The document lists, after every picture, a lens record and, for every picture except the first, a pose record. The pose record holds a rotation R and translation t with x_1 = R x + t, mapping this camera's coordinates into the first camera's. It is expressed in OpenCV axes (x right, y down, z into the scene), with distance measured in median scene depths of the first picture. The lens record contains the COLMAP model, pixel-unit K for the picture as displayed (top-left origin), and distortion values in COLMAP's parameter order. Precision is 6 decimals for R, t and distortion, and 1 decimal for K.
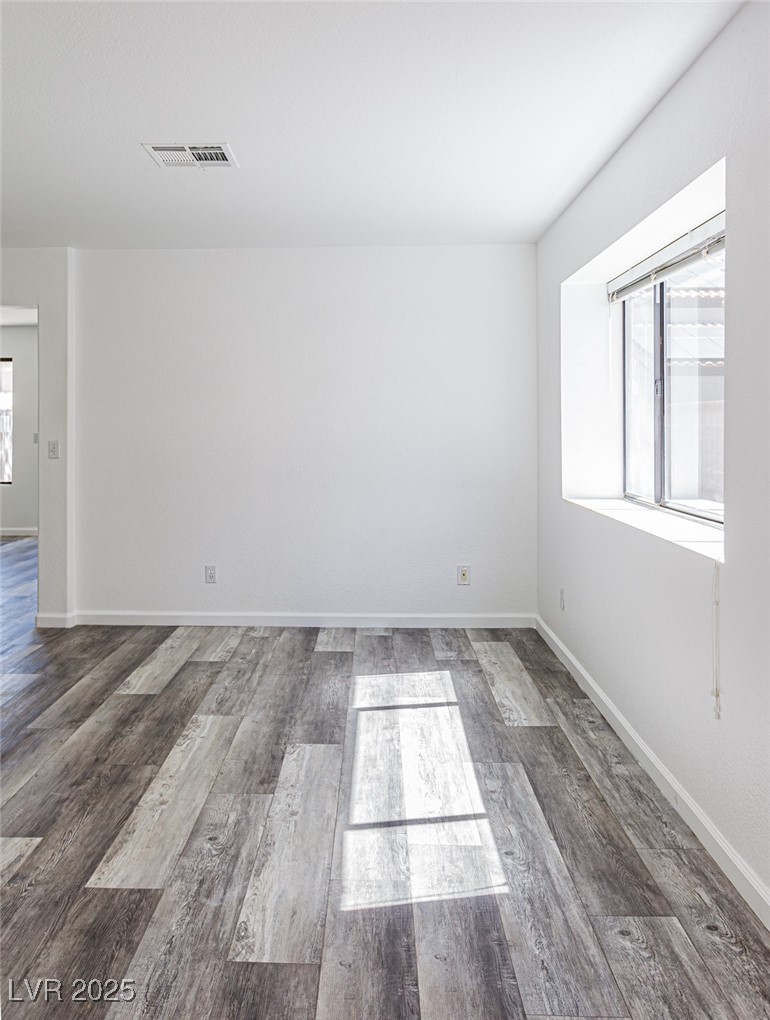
lens RADIAL K [[913.1, 0, 385.0], [0, 913.1, 510.0], [0, 0, 1]] dist [-0.006308, -0.004519]
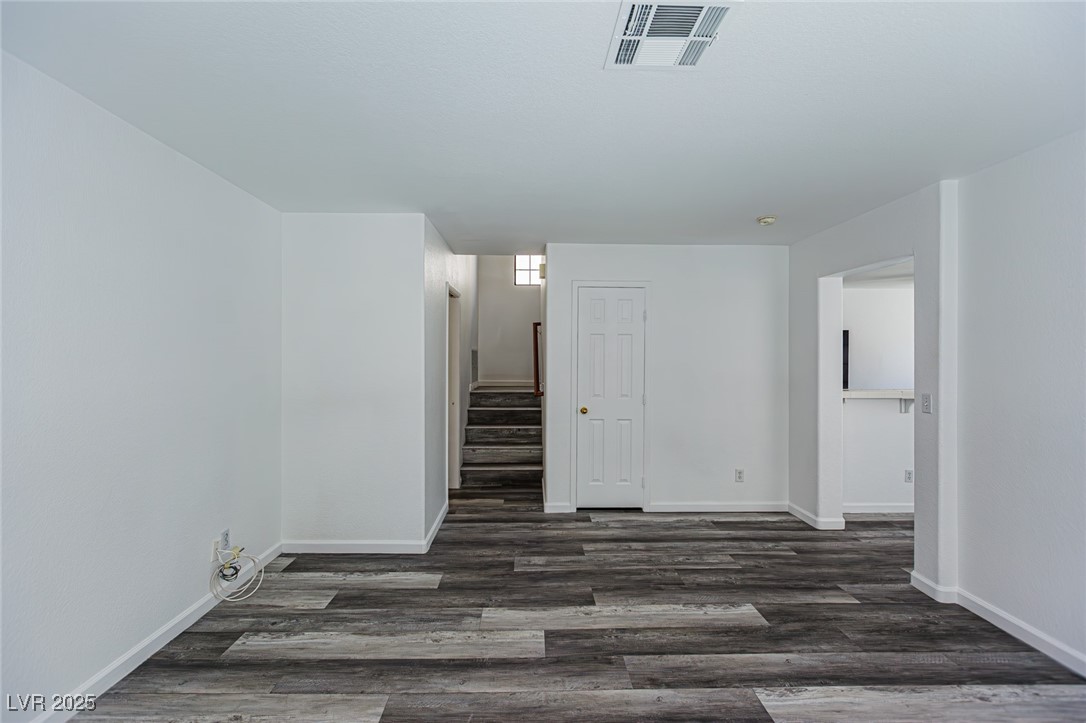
lens RADIAL K [[478.5, 0, 543.0], [0, 478.5, 361.5], [0, 0, 1]] dist [-0.001256, -0.001299]
pose [[0.013544, -0.009794, -0.999860, 0.208054], [-0.096725, 0.995250, -0.011059, -0.109948], [0.995219, 0.096862, 0.012532, 1.034797]]
